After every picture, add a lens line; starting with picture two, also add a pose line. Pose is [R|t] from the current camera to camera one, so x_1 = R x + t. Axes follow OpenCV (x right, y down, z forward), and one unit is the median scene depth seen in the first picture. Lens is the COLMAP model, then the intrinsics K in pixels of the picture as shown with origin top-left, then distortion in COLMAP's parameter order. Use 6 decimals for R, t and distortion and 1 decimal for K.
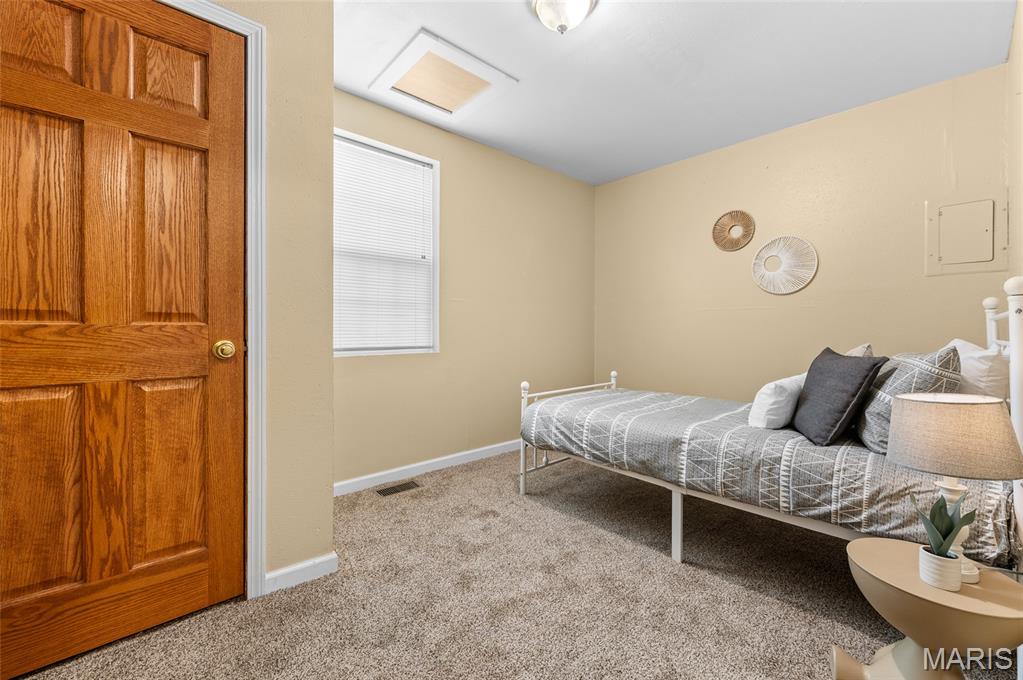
lens RADIAL K [[430.8, 0, 511.5], [0, 430.8, 332.9], [0, 0, 1]] dist [-0.000925, -0.000242]
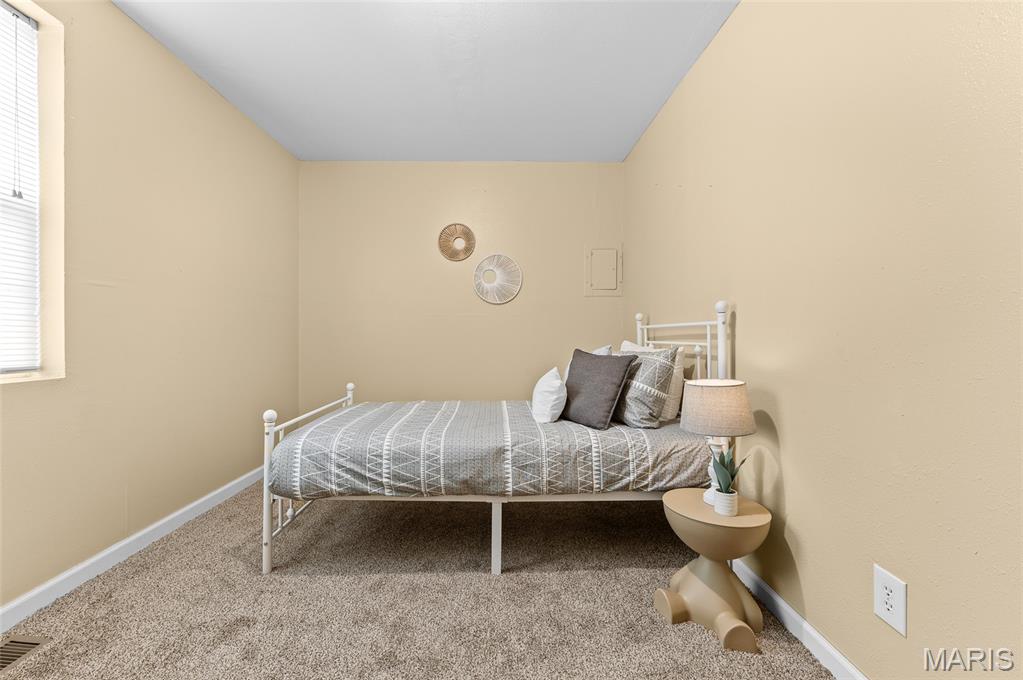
lens RADIAL K [[416.0, 0, 511.5], [0, 416.0, 340.0], [0, 0, 1]] dist [-0.001399, -0.000668]
pose [[0.659779, -0.011348, 0.751374, -0.296337], [0.007045, 0.999935, 0.008915, -0.004232], [-0.751427, -0.000588, 0.659816, 0.365702]]
